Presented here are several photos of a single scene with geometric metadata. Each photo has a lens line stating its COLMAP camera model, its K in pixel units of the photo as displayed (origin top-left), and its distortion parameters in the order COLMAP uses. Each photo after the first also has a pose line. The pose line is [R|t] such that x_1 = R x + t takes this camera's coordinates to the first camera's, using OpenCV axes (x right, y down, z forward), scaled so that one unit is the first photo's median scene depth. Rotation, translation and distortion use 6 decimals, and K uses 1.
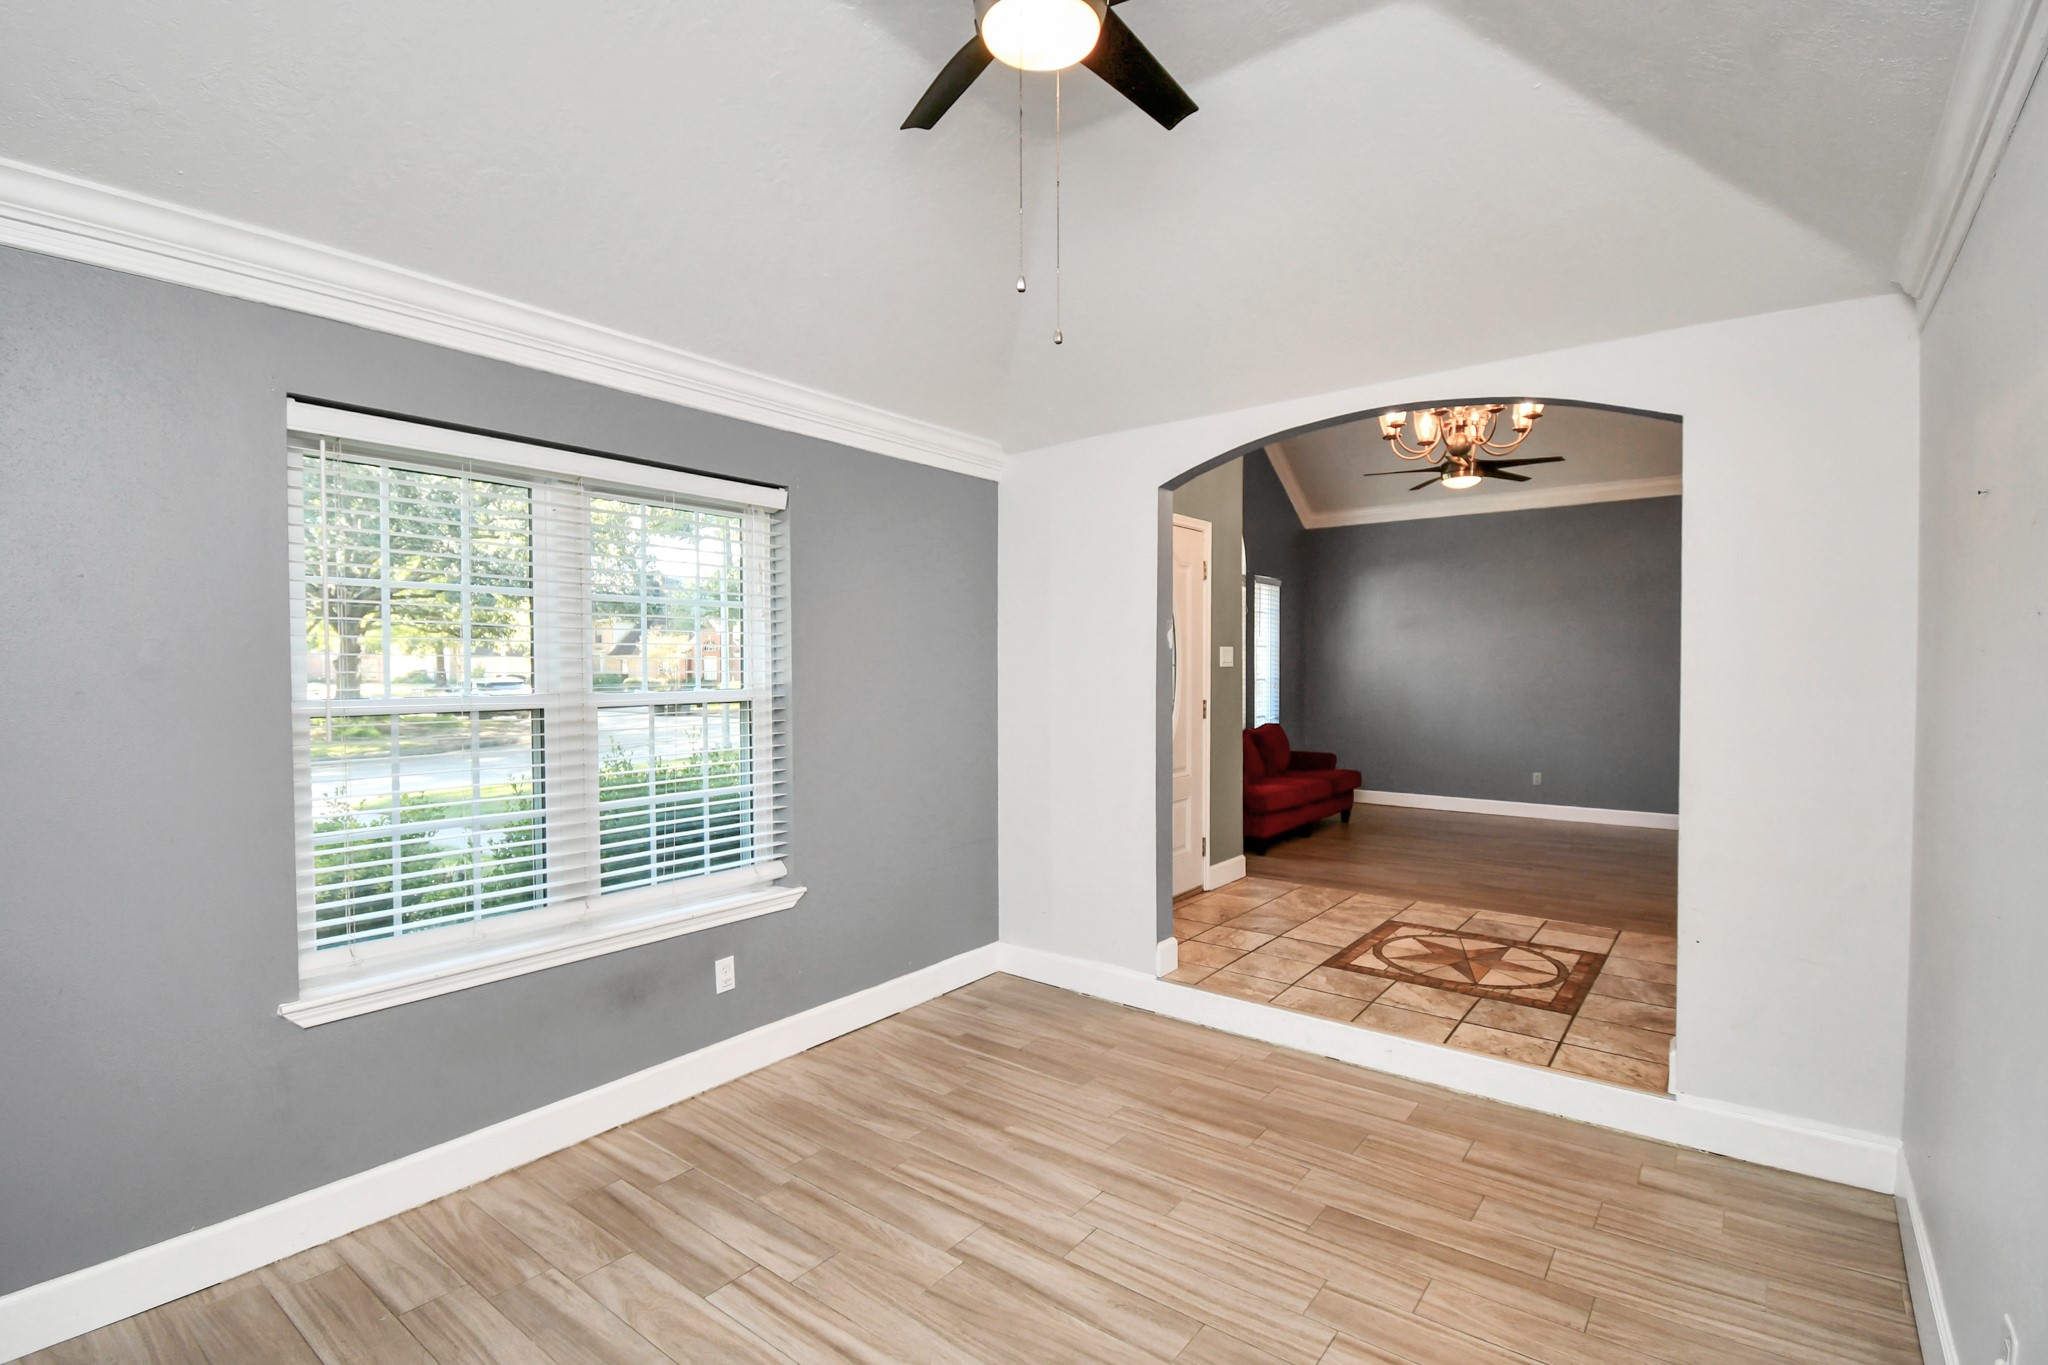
lens RADIAL K [[900.6, 0, 1012.9], [0, 900.6, 682.8], [0, 0, 1]] dist [0.015197, -0.022085]
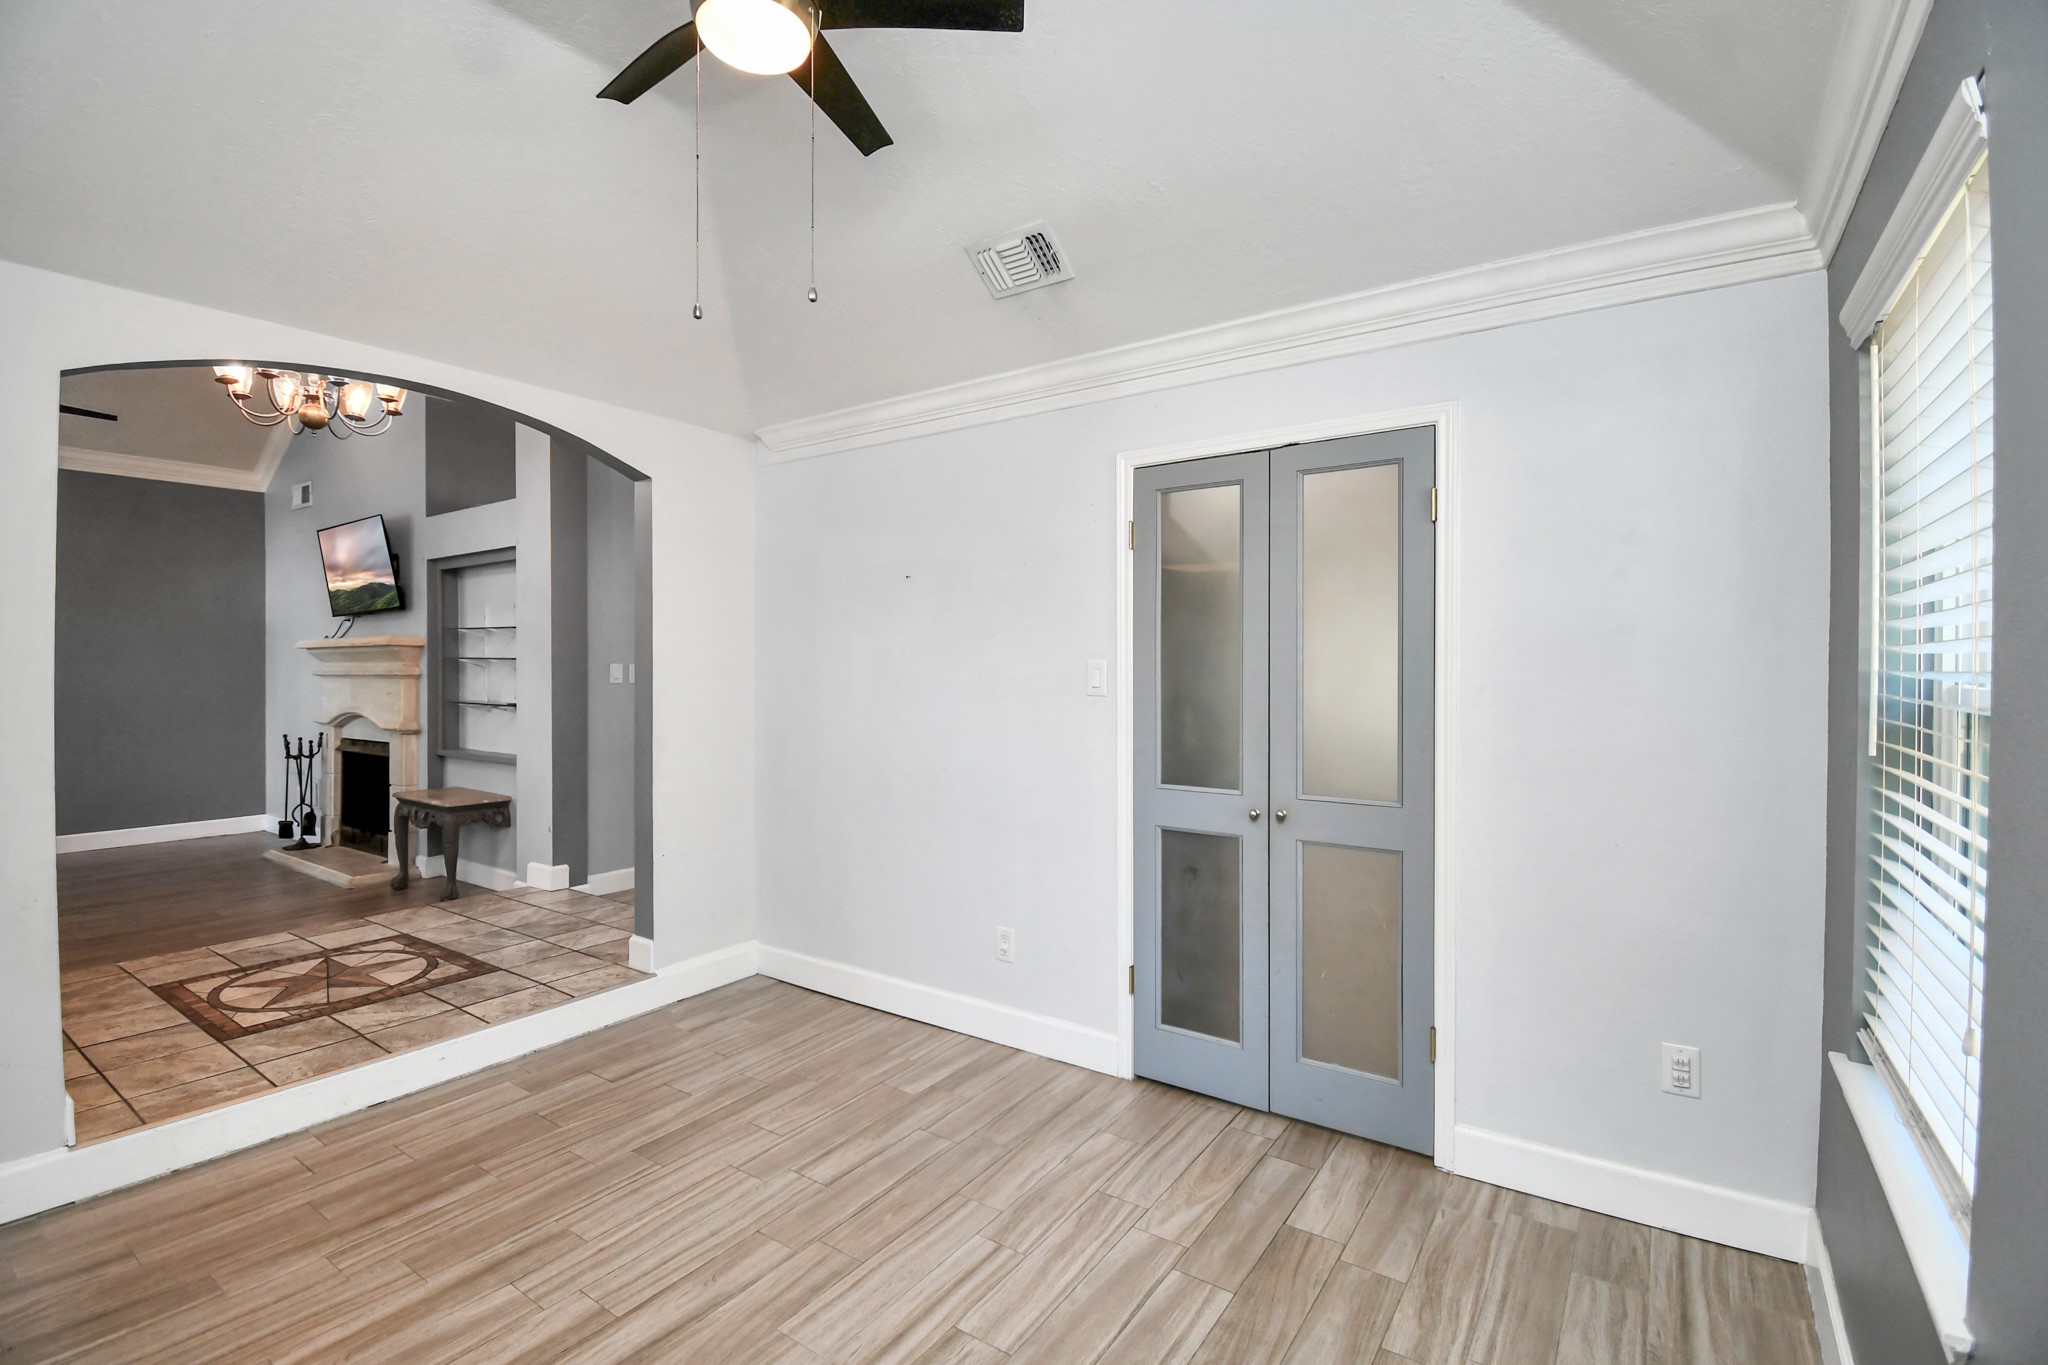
lens RADIAL K [[900.6, 0, 1012.9], [0, 900.6, 682.8], [0, 0, 1]] dist [0.015197, -0.022085]
pose [[-0.023723, -0.016930, 0.999575, -0.493939], [0.017888, 0.999689, 0.017356, 0.002476], [-0.999559, 0.018292, -0.023413, 0.369812]]
